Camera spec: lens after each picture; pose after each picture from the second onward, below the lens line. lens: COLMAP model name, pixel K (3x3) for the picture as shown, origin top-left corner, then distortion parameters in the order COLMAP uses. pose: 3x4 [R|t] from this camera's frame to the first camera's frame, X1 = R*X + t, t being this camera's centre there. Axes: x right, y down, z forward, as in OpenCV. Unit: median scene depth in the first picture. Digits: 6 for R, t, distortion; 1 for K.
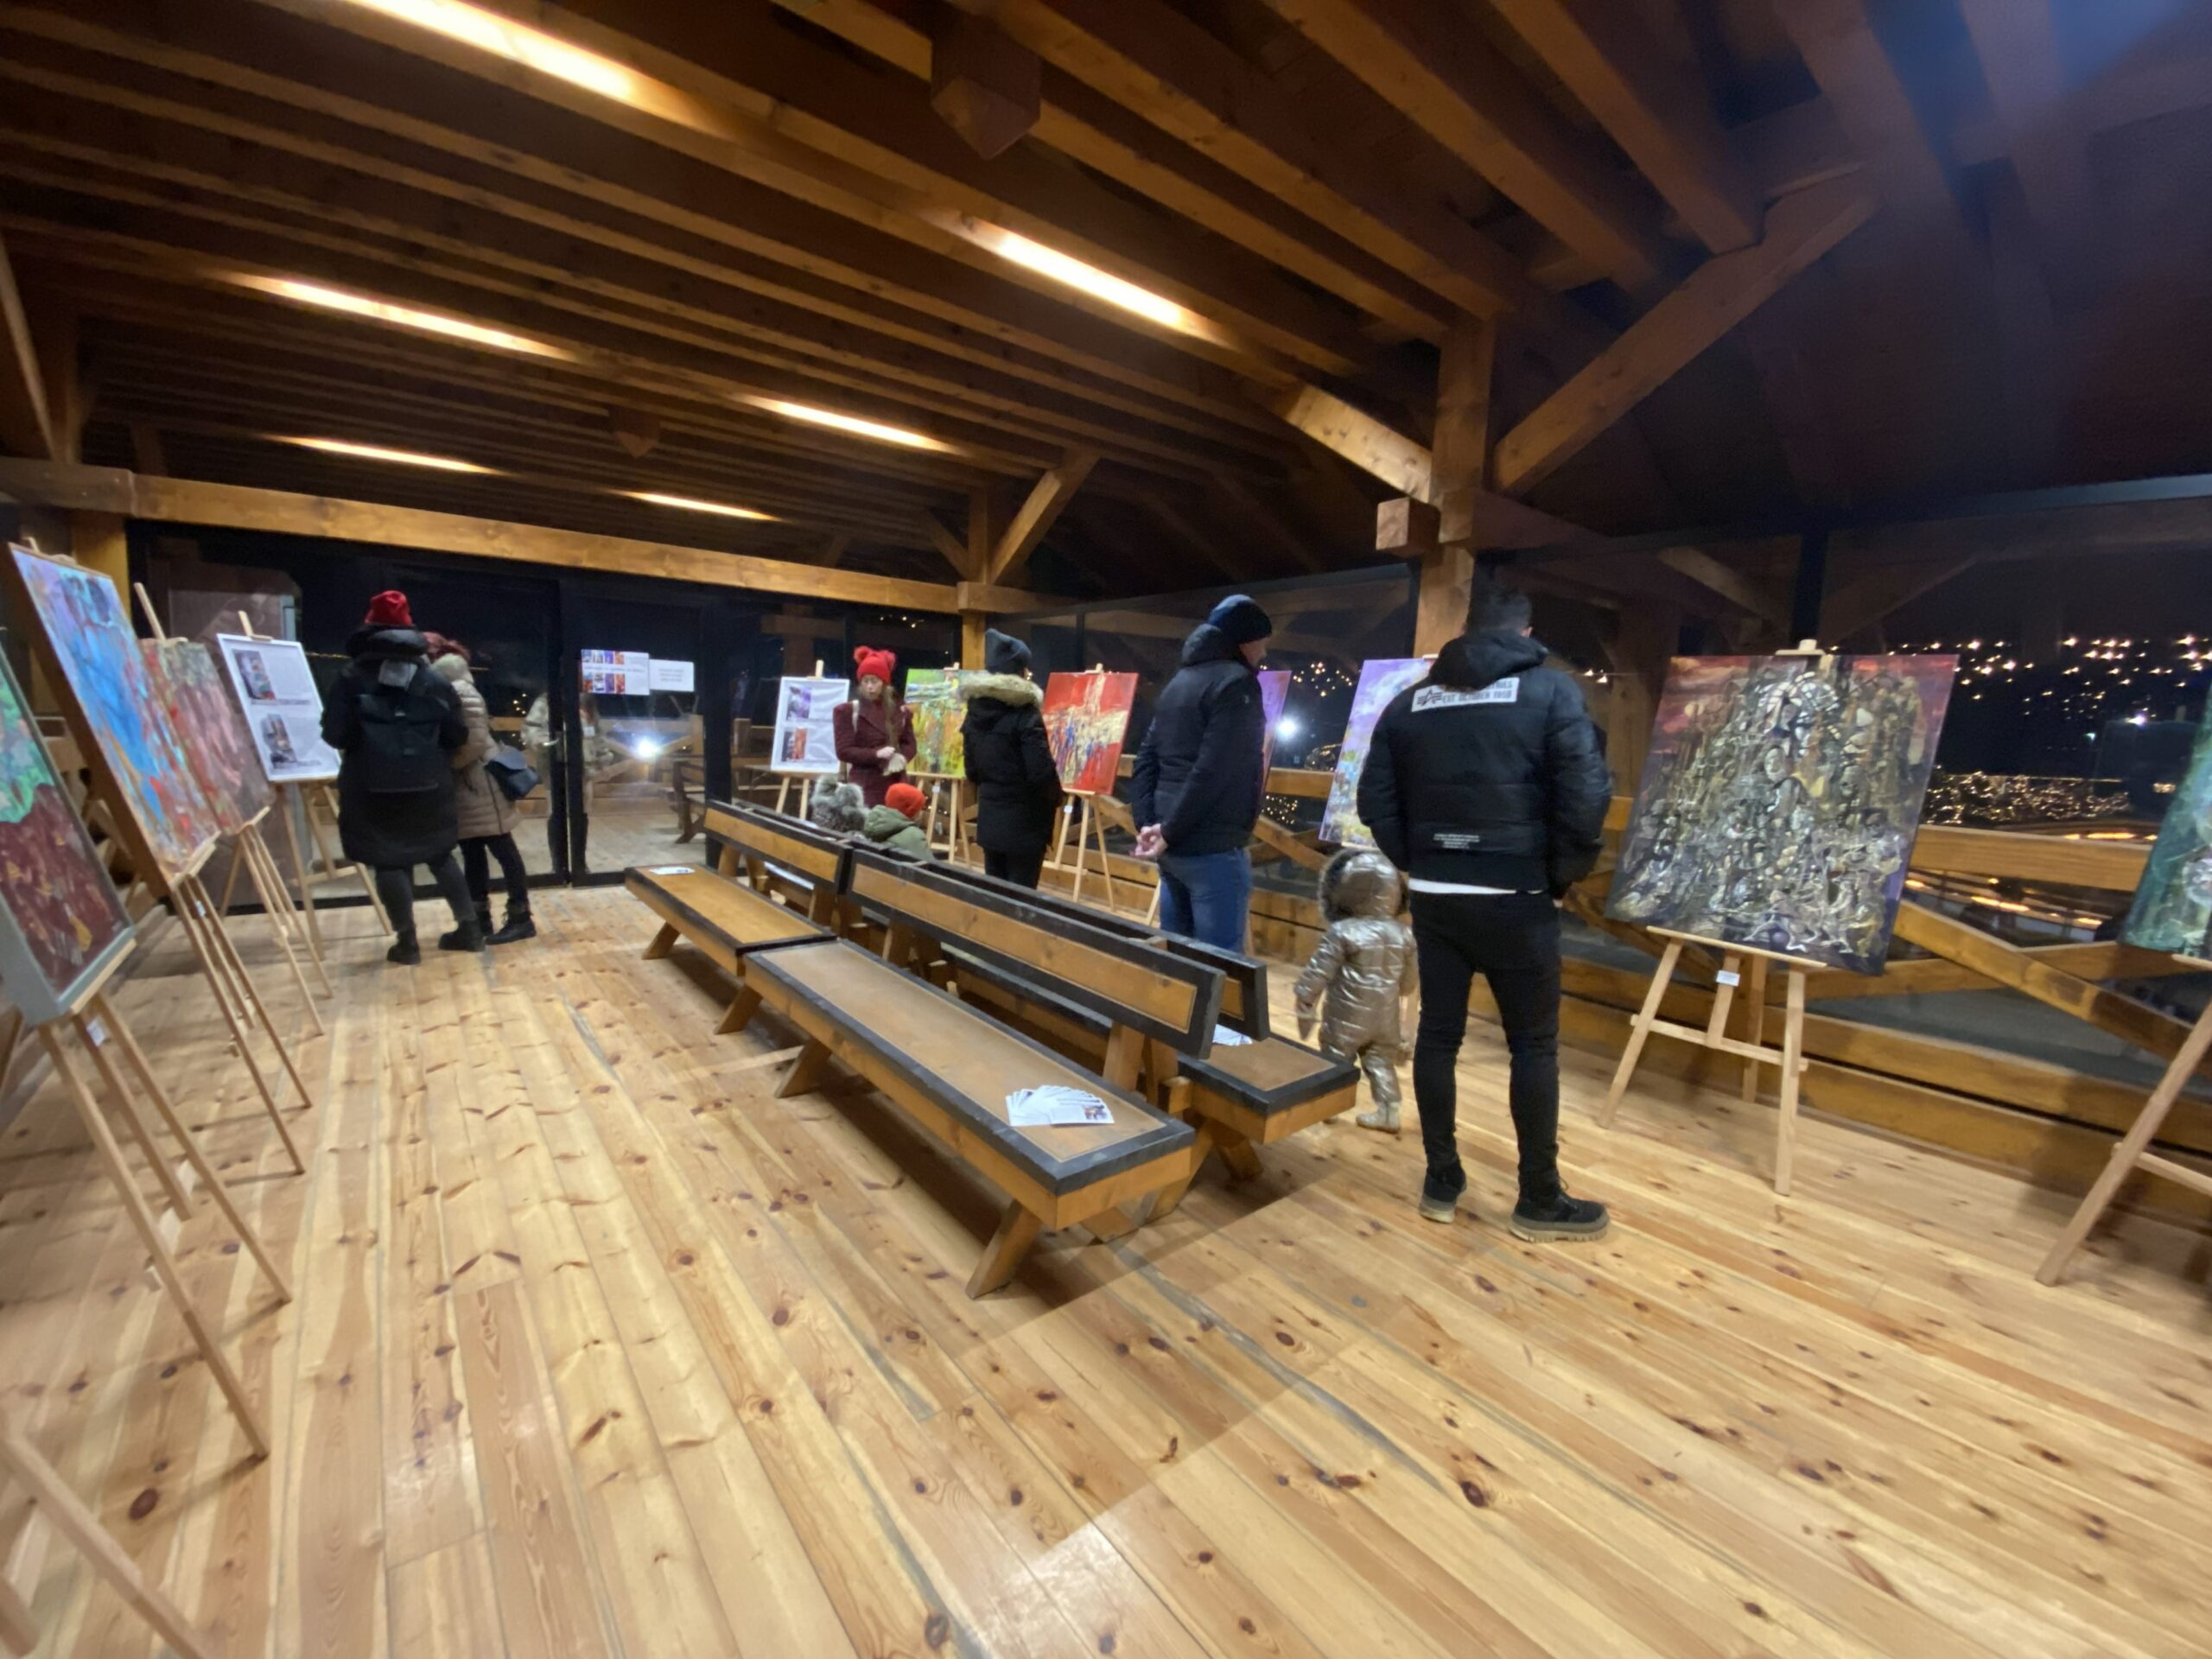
lens RADIAL K [[886.4, 0, 1106.0], [0, 886.4, 829.5], [0, 0, 1]] dist [0.025064, -0.022147]
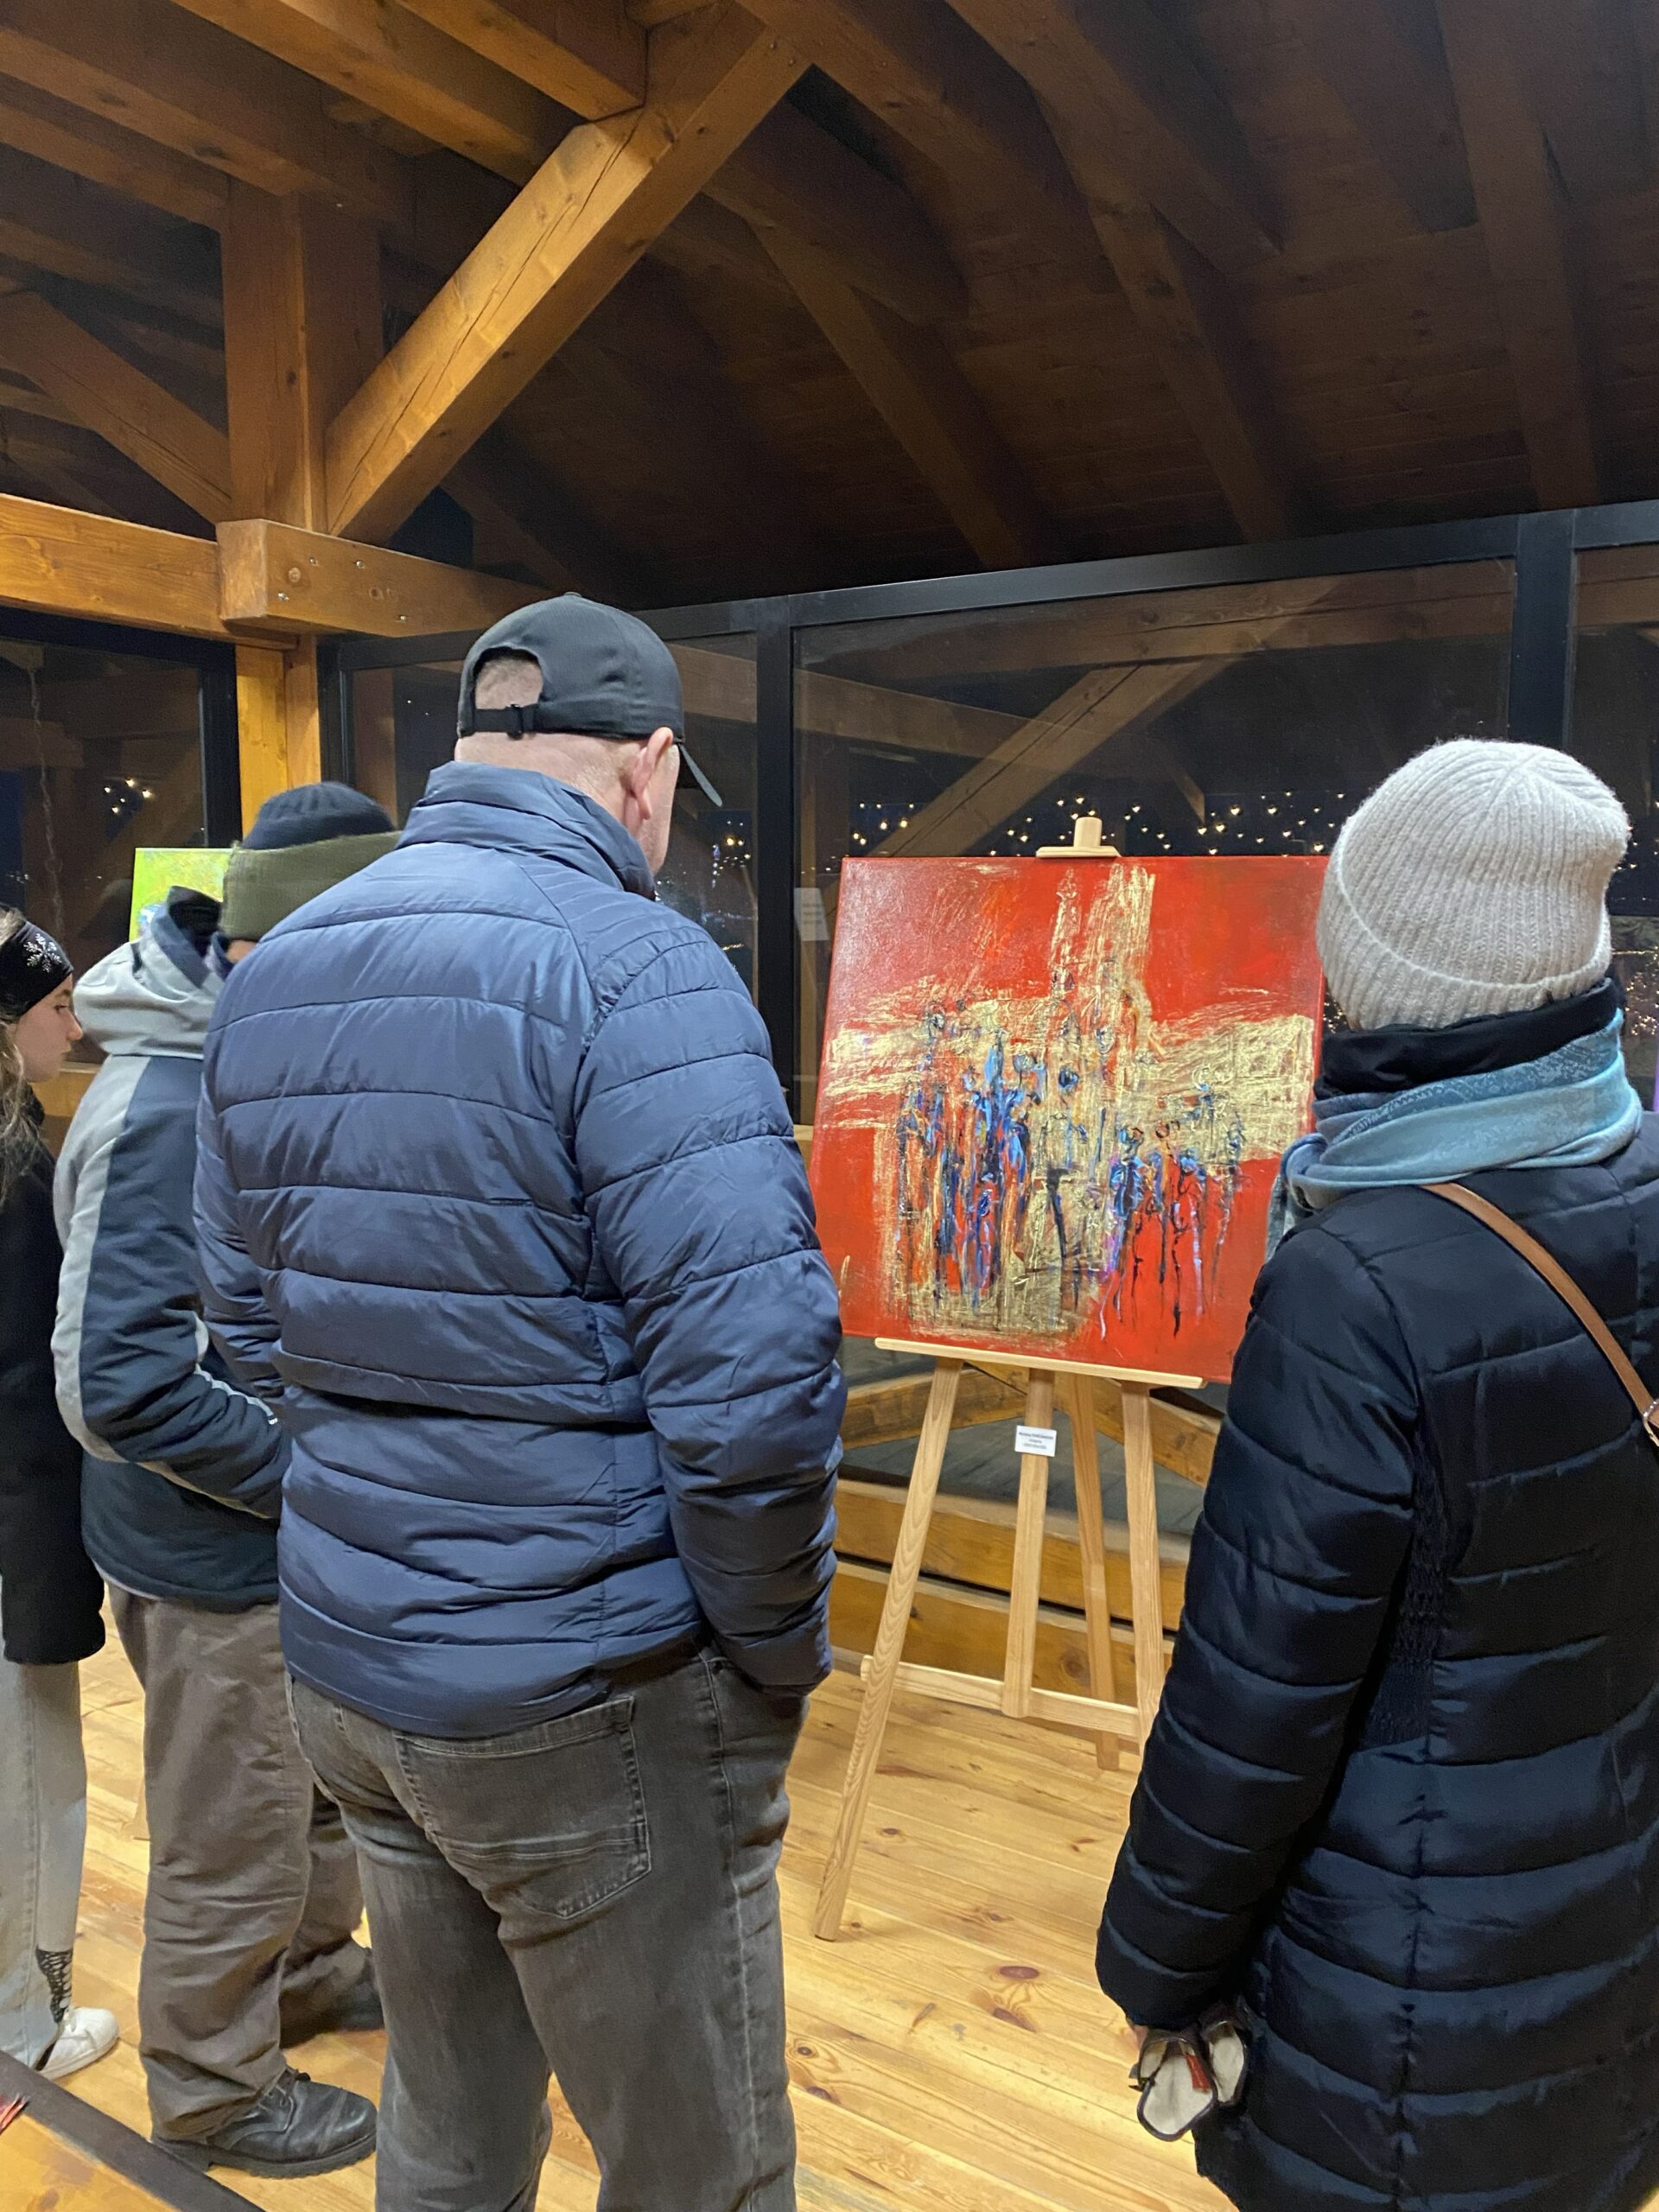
lens RADIAL K [[1688.0, 0, 830.0], [0, 1688.0, 1094.7], [0, 0, 1]] dist [0.047024, -0.108768]
pose [[0.941670, -0.072997, 0.328525, -0.308363], [0.074940, 0.997165, 0.006759, -0.160540], [-0.328087, 0.018255, 0.944471, 0.789141]]
